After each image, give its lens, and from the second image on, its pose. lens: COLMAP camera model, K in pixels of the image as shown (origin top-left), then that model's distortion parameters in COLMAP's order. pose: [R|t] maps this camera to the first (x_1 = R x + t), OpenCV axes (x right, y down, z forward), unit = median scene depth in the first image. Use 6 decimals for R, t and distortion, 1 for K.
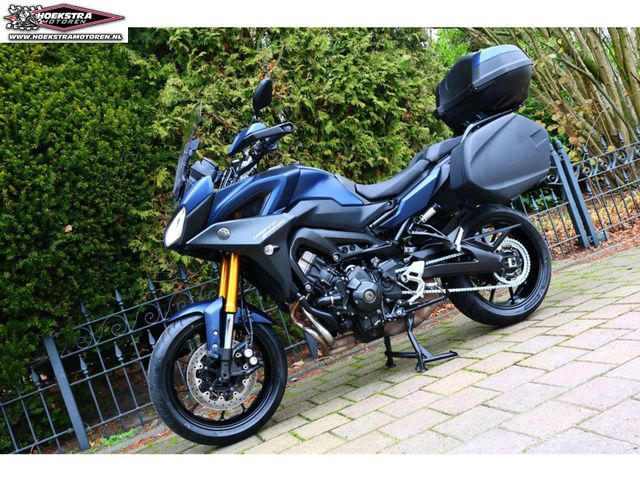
lens RADIAL K [[581.6, 0, 320.0], [0, 581.6, 240.0], [0, 0, 1]] dist [0.000990, -0.004236]
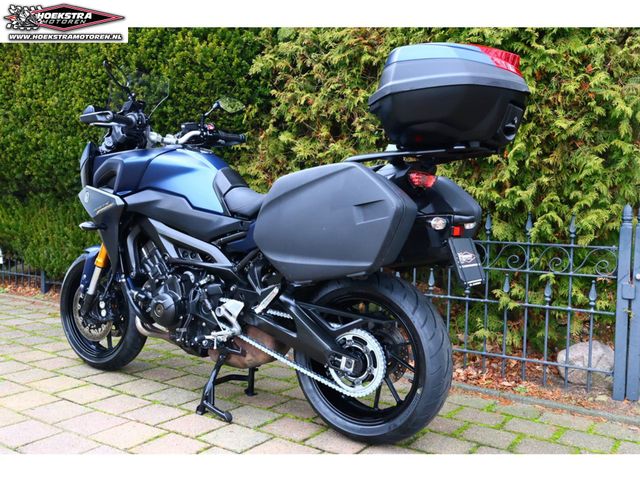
lens RADIAL K [[624.7, 0, 320.0], [0, 624.7, 240.0], [0, 0, 1]] dist [-0.001390, 0.001052]
pose [[0.570565, 0.381796, -0.727109, 0.804248], [-0.207932, 0.923677, 0.321847, -0.336270], [0.794493, -0.032445, 0.606406, 0.522304]]
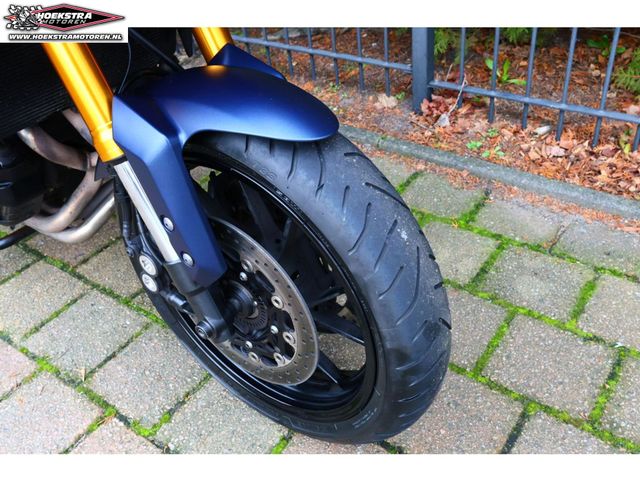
lens RADIAL K [[601.6, 0, 320.0], [0, 601.6, 240.0], [0, 0, 1]] dist [0.002245, -0.001419]
pose [[0.568238, 0.692787, -0.444019, 0.325138], [-0.080537, 0.583834, 0.807868, -0.177861], [0.818914, -0.423302, 0.387551, 0.913448]]
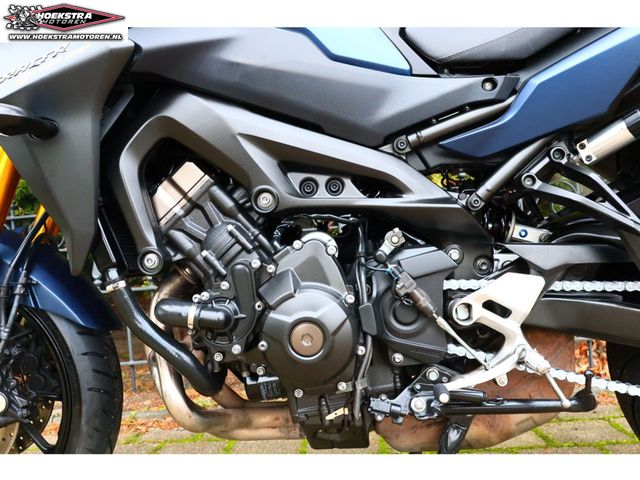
lens RADIAL K [[601.6, 0, 320.0], [0, 601.6, 240.0], [0, 0, 1]] dist [0.002245, -0.001419]
pose [[0.901151, 0.259069, -0.347579, 0.167854], [-0.220495, 0.964242, 0.147034, -0.005685], [0.373242, -0.055860, 0.926051, 0.610363]]
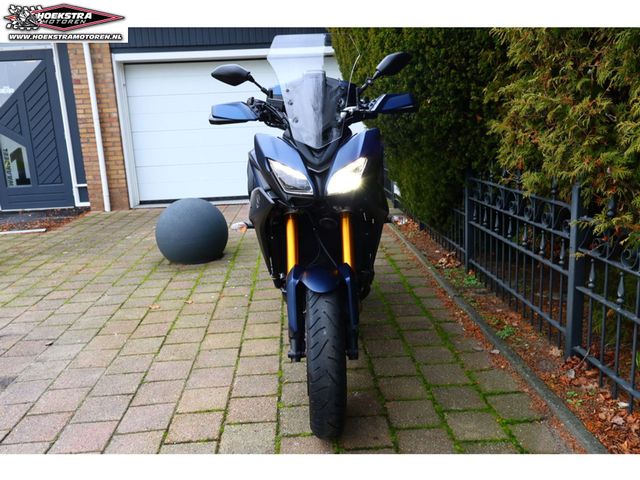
lens RADIAL K [[546.4, 0, 320.0], [0, 546.4, 240.0], [0, 0, 1]] dist [0.002687, 0.005947]
pose [[-0.249658, 0.522691, -0.815147, 0.678588], [0.160984, 0.852493, 0.497333, -0.379788], [0.954859, -0.007063, -0.296977, 1.206666]]
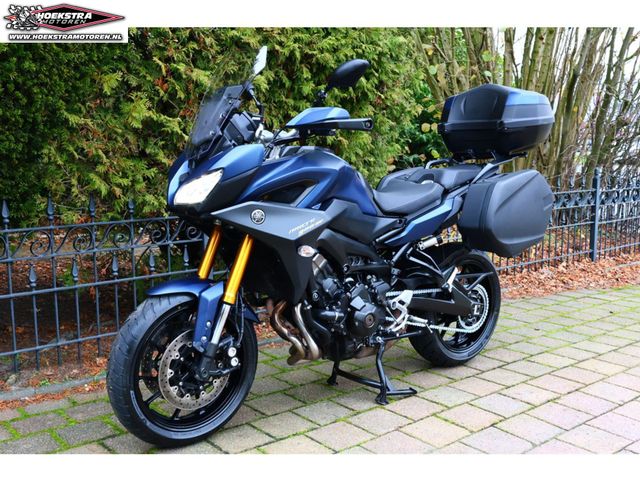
lens RADIAL K [[679.9, 0, 320.0], [0, 679.9, 240.0], [0, 0, 1]] dist [-0.005301, 0.002490]
pose [[0.886828, 0.274852, 0.371472, -0.365807], [-0.312471, 0.948914, 0.043873, -0.041039], [-0.340436, -0.154982, 0.927407, 0.041525]]
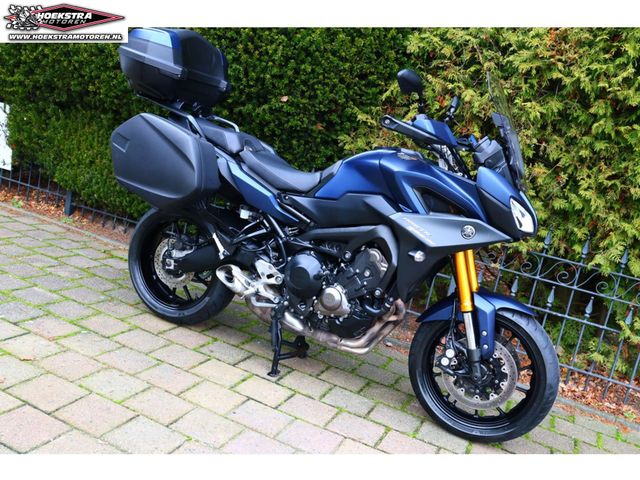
lens RADIAL K [[624.7, 0, 320.0], [0, 624.7, 240.0], [0, 0, 1]] dist [-0.001390, 0.001052]
pose [[0.619266, 0.573891, -0.535871, 0.412363], [-0.423432, 0.818826, 0.387593, -0.306789], [0.661222, -0.013118, 0.750076, 0.185757]]
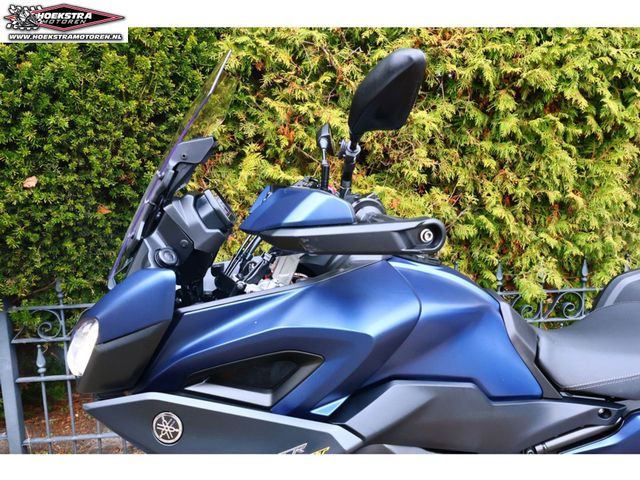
lens RADIAL K [[503.8, 0, 320.0], [0, 503.8, 240.0], [0, 0, 1]] dist [0.020562, -0.006083]
pose [[0.926120, 0.341410, -0.160438, -0.050568], [-0.301851, 0.925781, 0.227631, -0.191107], [0.226246, -0.162385, 0.960439, 0.597259]]
